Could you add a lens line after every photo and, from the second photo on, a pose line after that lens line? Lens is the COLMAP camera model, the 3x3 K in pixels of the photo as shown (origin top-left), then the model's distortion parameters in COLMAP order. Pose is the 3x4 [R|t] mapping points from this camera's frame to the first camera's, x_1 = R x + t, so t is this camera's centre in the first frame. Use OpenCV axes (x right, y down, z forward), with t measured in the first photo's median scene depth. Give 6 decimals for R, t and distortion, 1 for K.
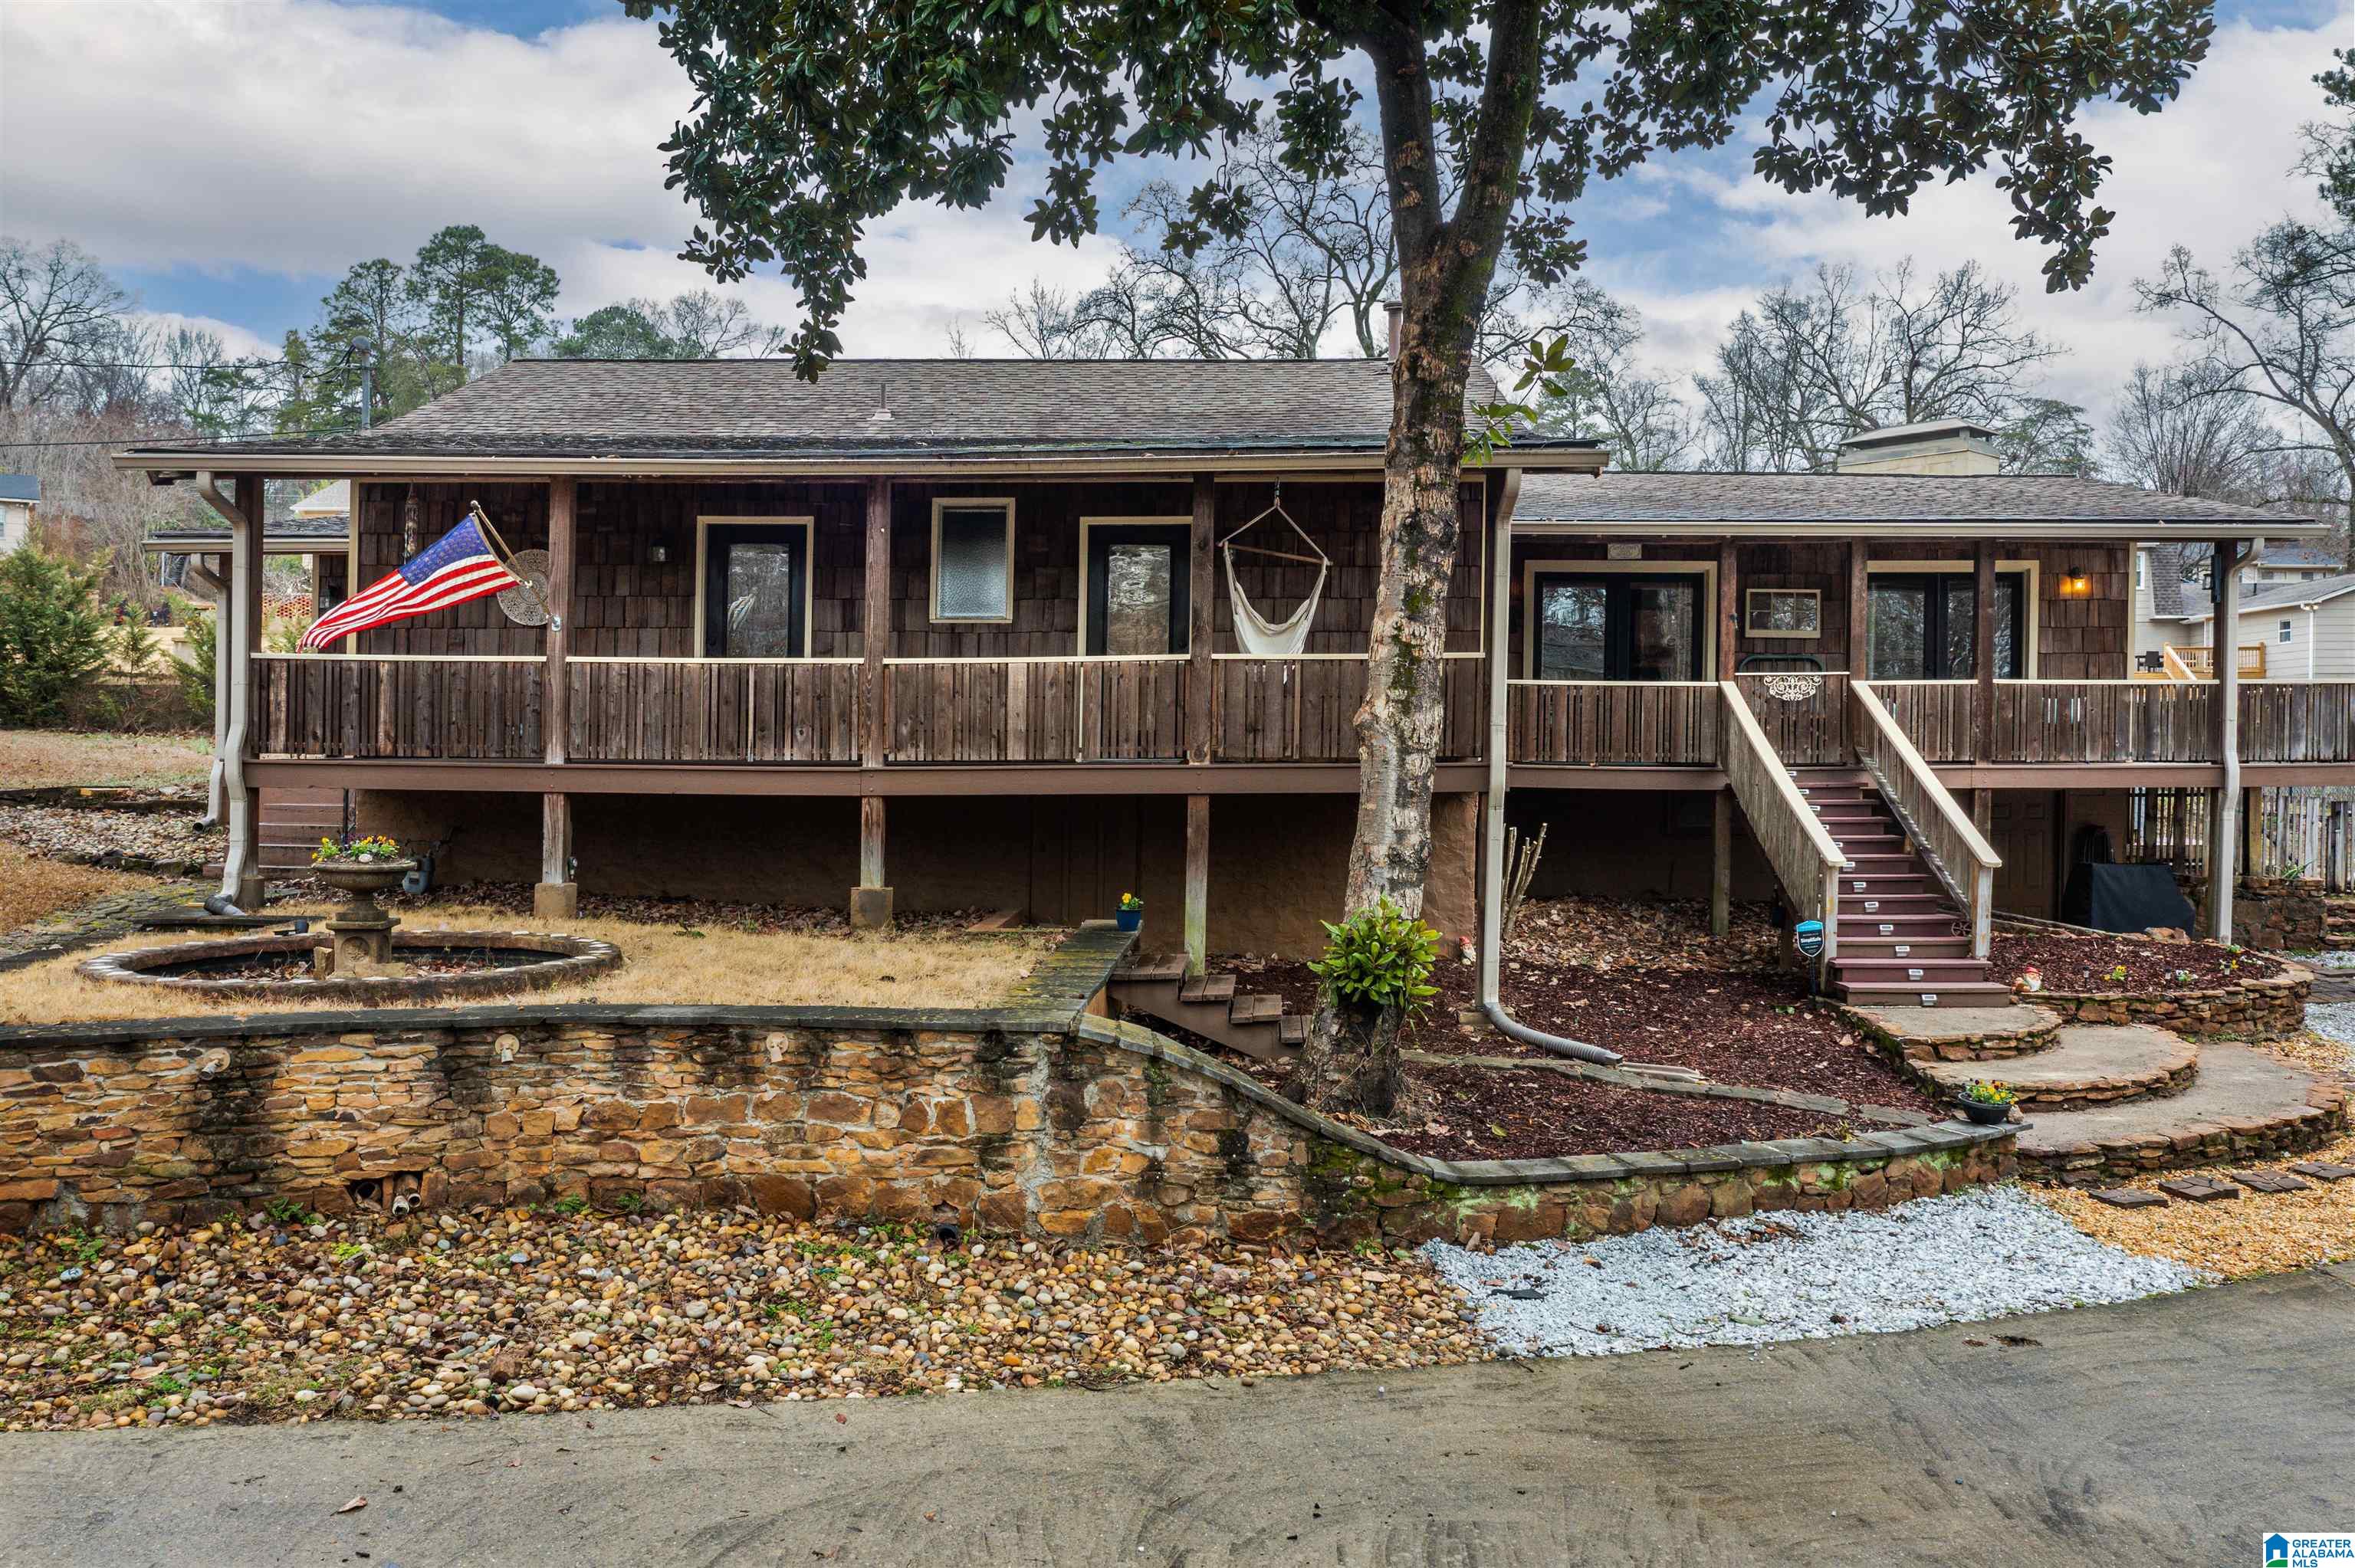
lens RADIAL K [[1864.7, 0, 1174.1], [0, 1864.7, 735.6], [0, 0, 1]] dist [-0.025174, -0.006270]
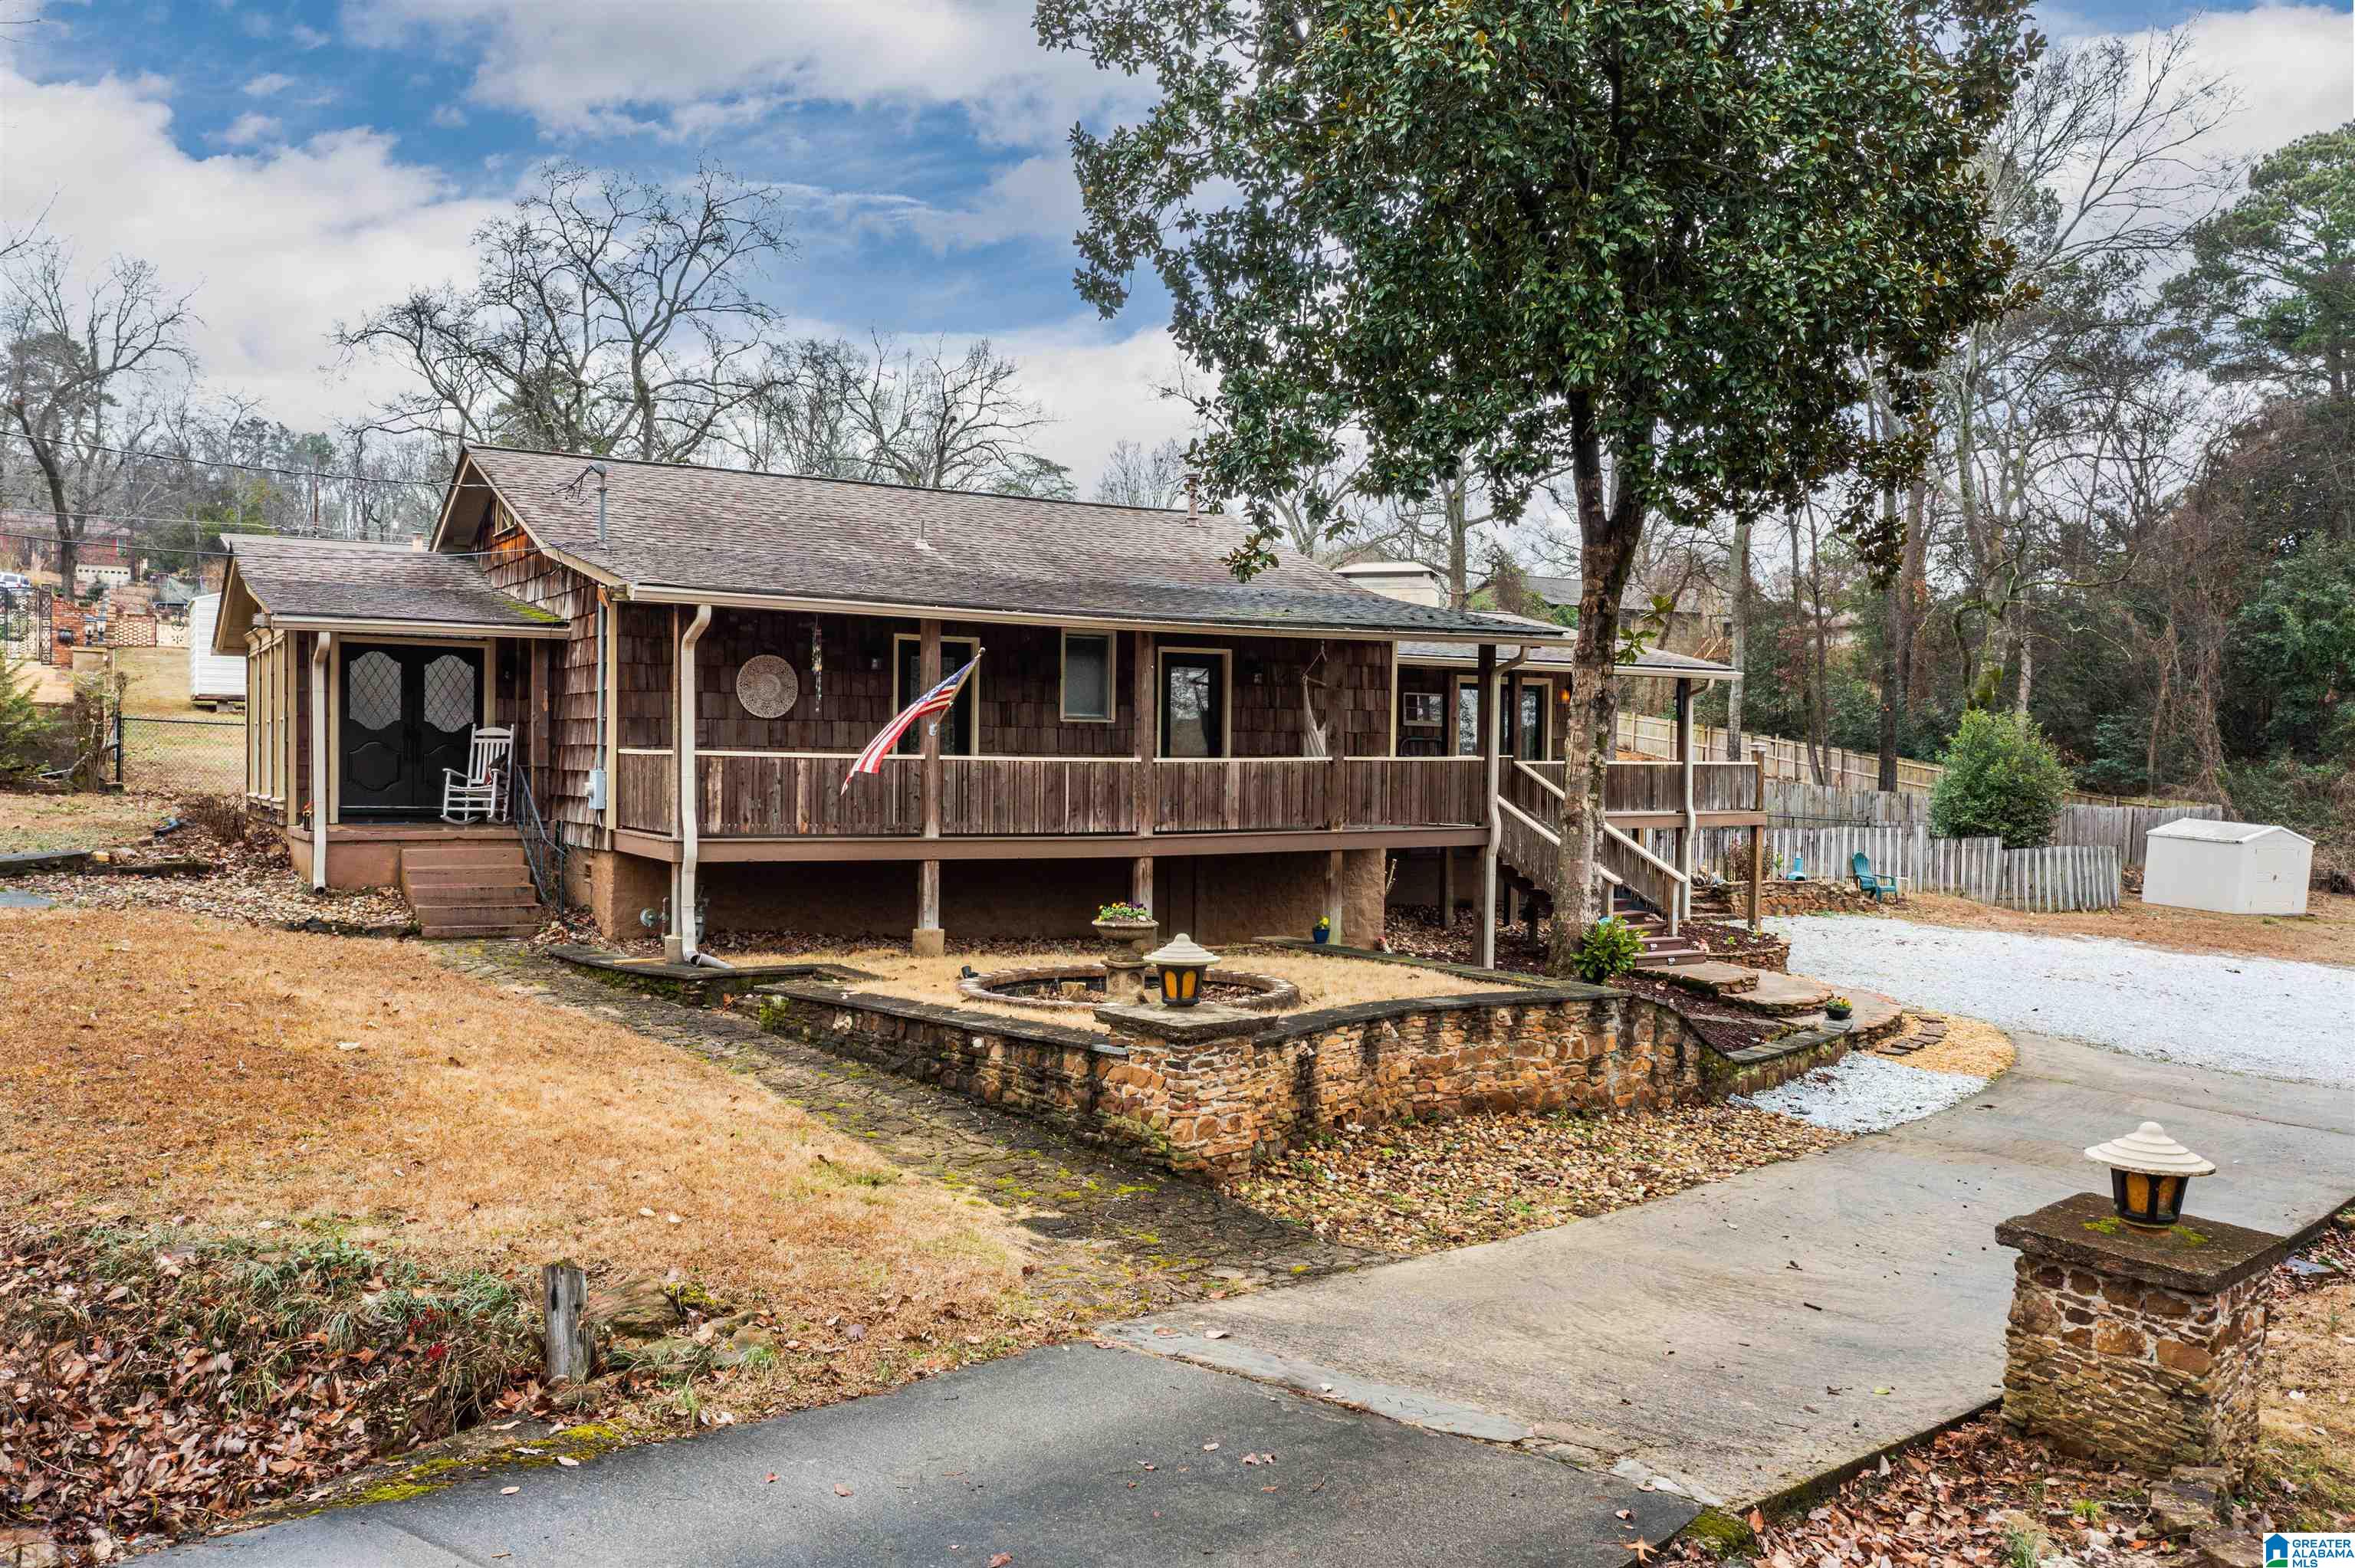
lens RADIAL K [[1864.7, 0, 1174.1], [0, 1864.7, 735.6], [0, 0, 1]] dist [-0.025174, -0.006270]
pose [[0.835229, 0.011324, 0.549786, -1.416426], [-0.011957, 0.999926, -0.002430, -0.085686], [-0.549772, -0.004544, 0.835302, -0.275931]]
